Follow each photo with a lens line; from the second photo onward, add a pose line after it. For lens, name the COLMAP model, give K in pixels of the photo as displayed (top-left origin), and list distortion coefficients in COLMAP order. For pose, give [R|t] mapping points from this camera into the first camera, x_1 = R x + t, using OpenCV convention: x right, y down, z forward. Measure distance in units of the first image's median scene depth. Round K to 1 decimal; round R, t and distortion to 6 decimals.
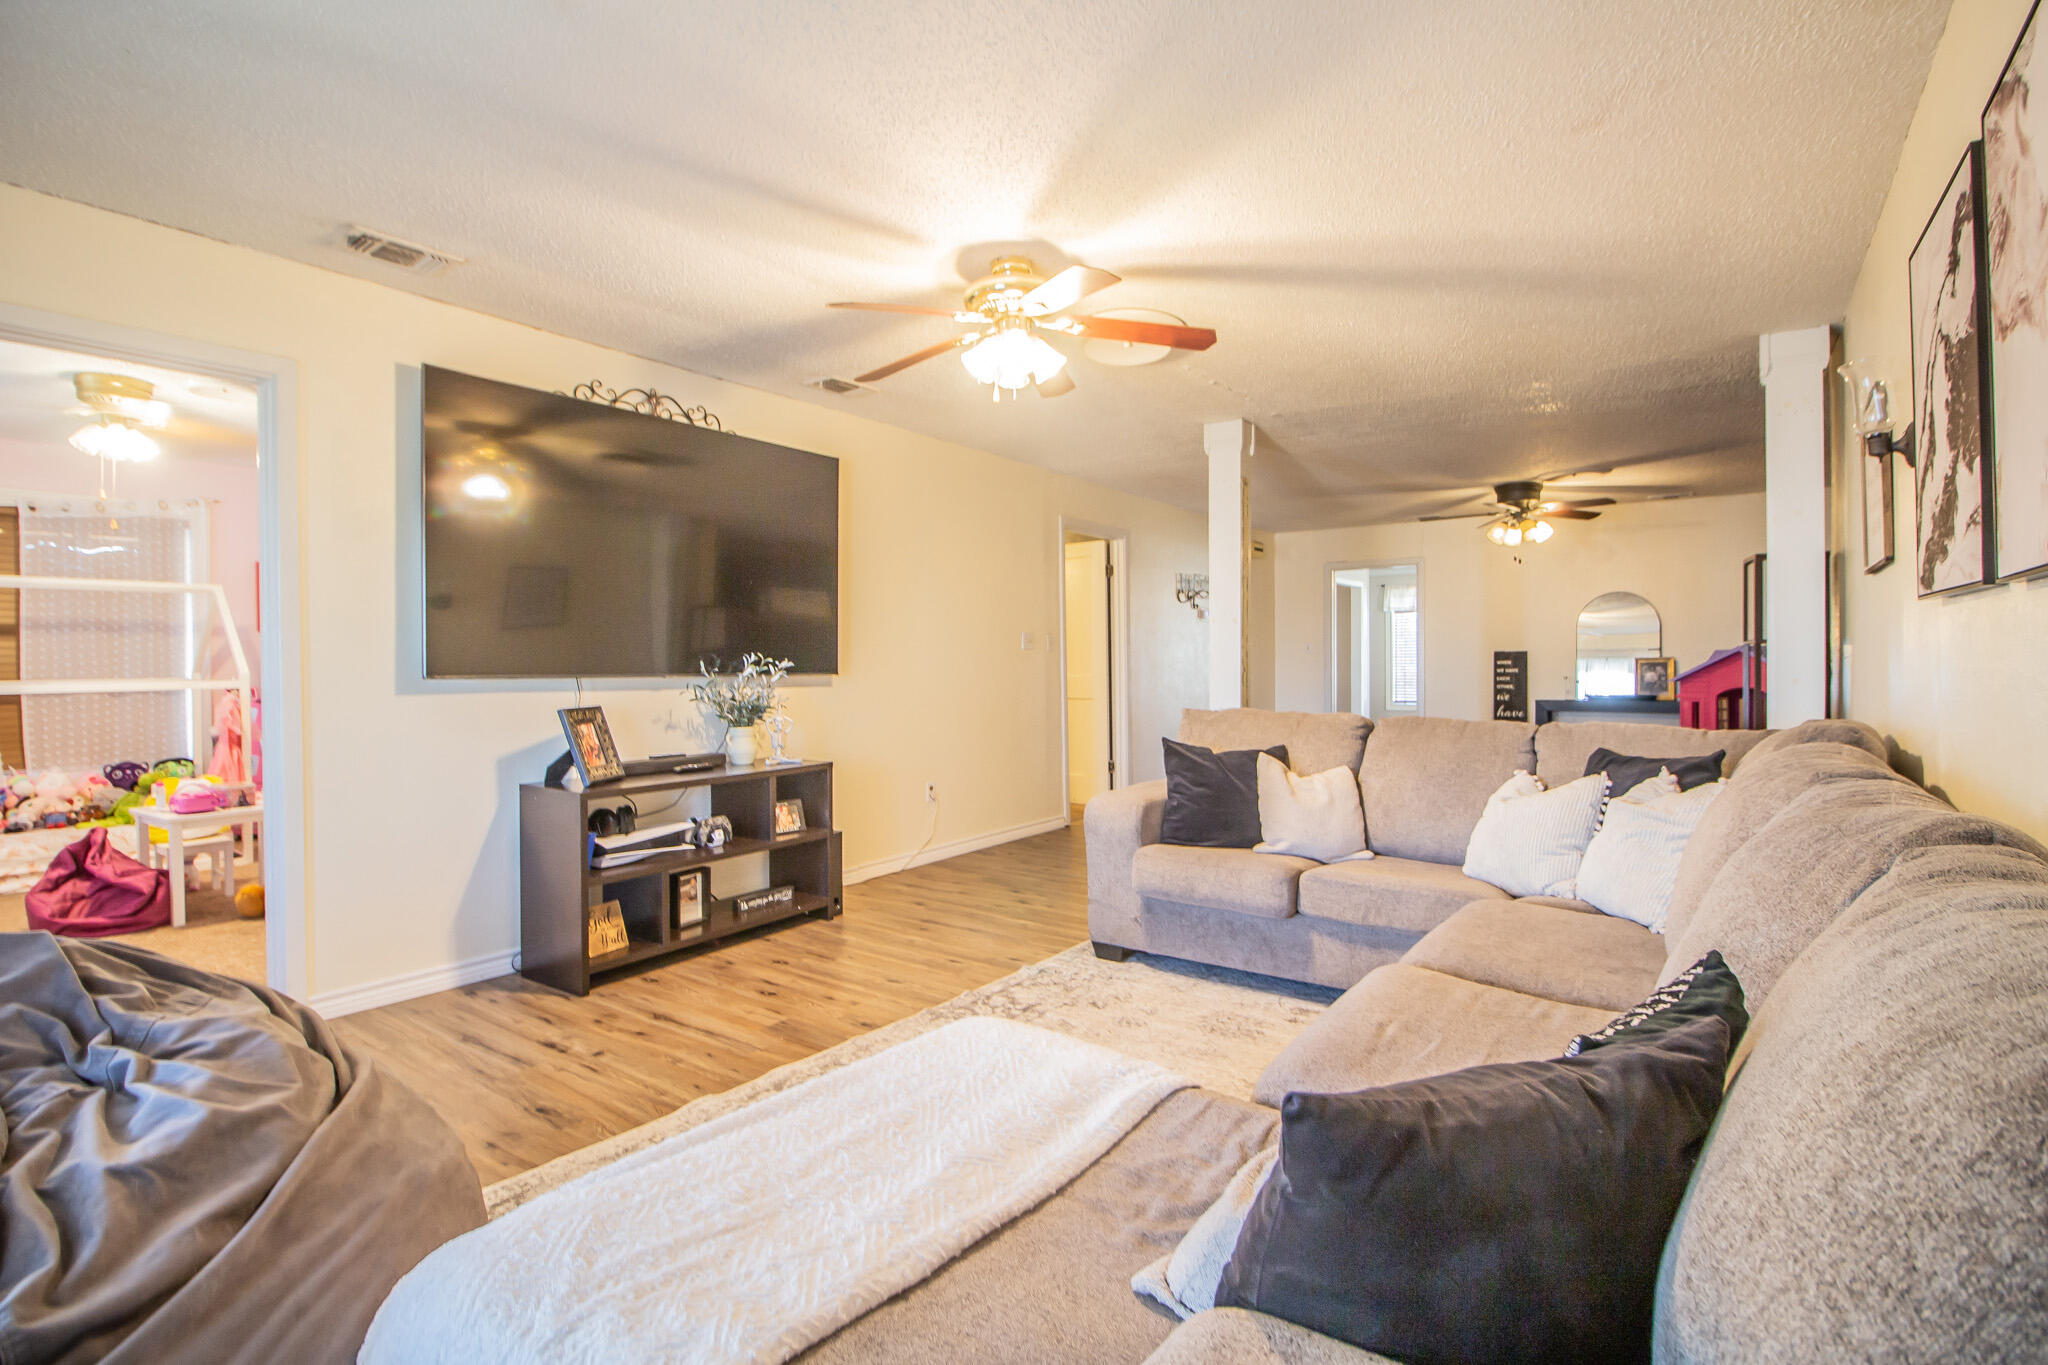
lens RADIAL K [[984.8, 0, 966.5], [0, 984.8, 674.1], [0, 0, 1]] dist [-0.006042, -0.001458]
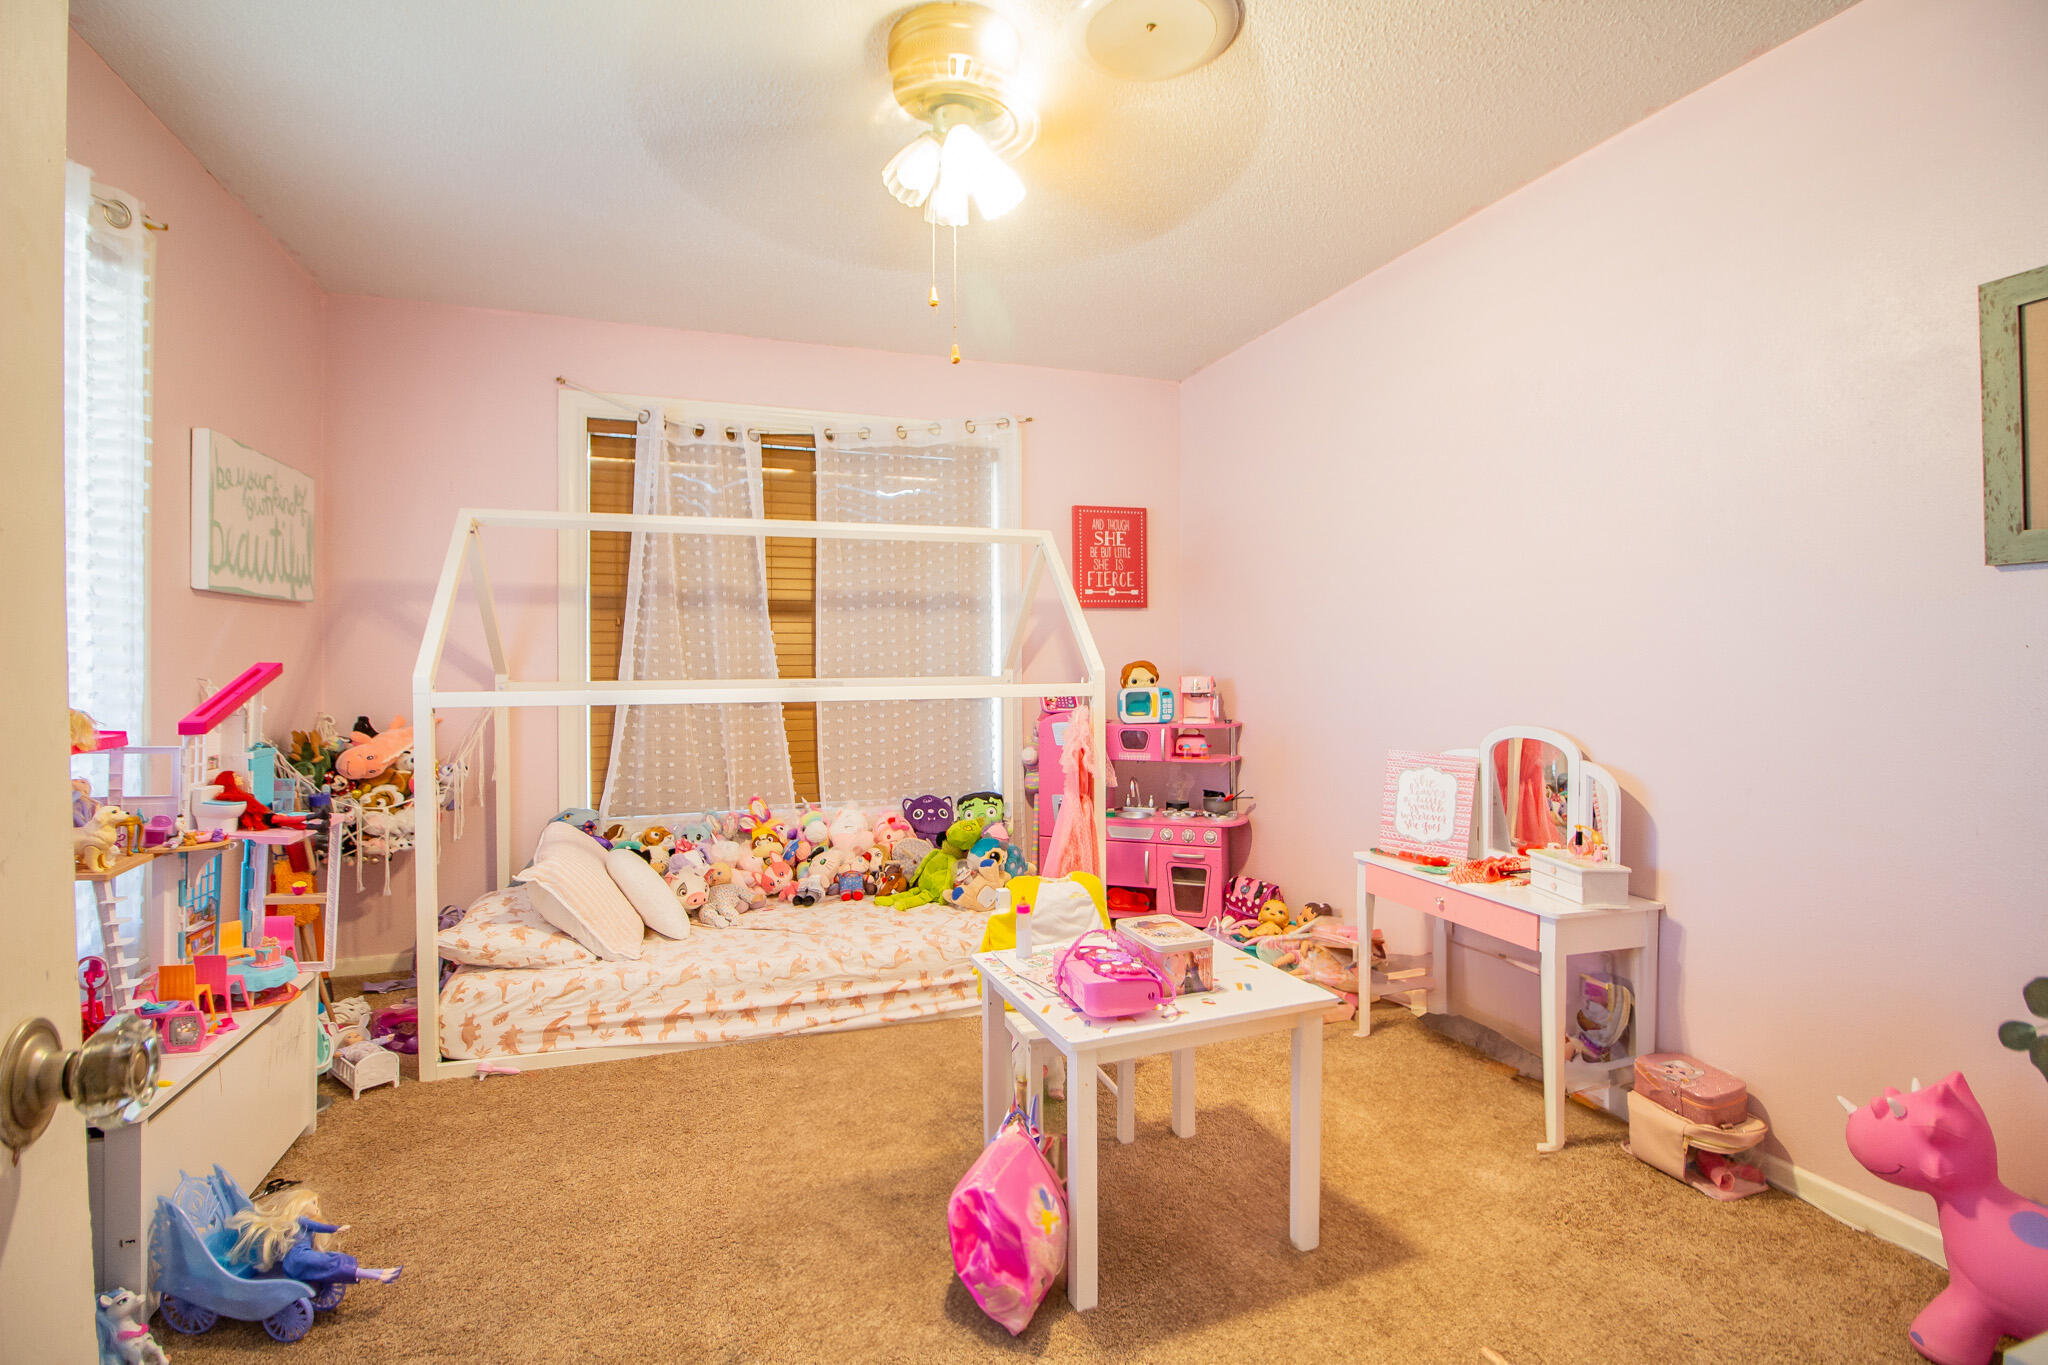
lens RADIAL K [[984.8, 0, 1021.0], [0, 984.8, 670.0], [0, 0, 1]] dist [-0.006042, -0.001458]
pose [[0.839126, 0.006642, -0.543897, -0.435952], [-0.007736, 0.999970, 0.000276, -0.000292], [0.543883, 0.003976, 0.839152, 0.463192]]
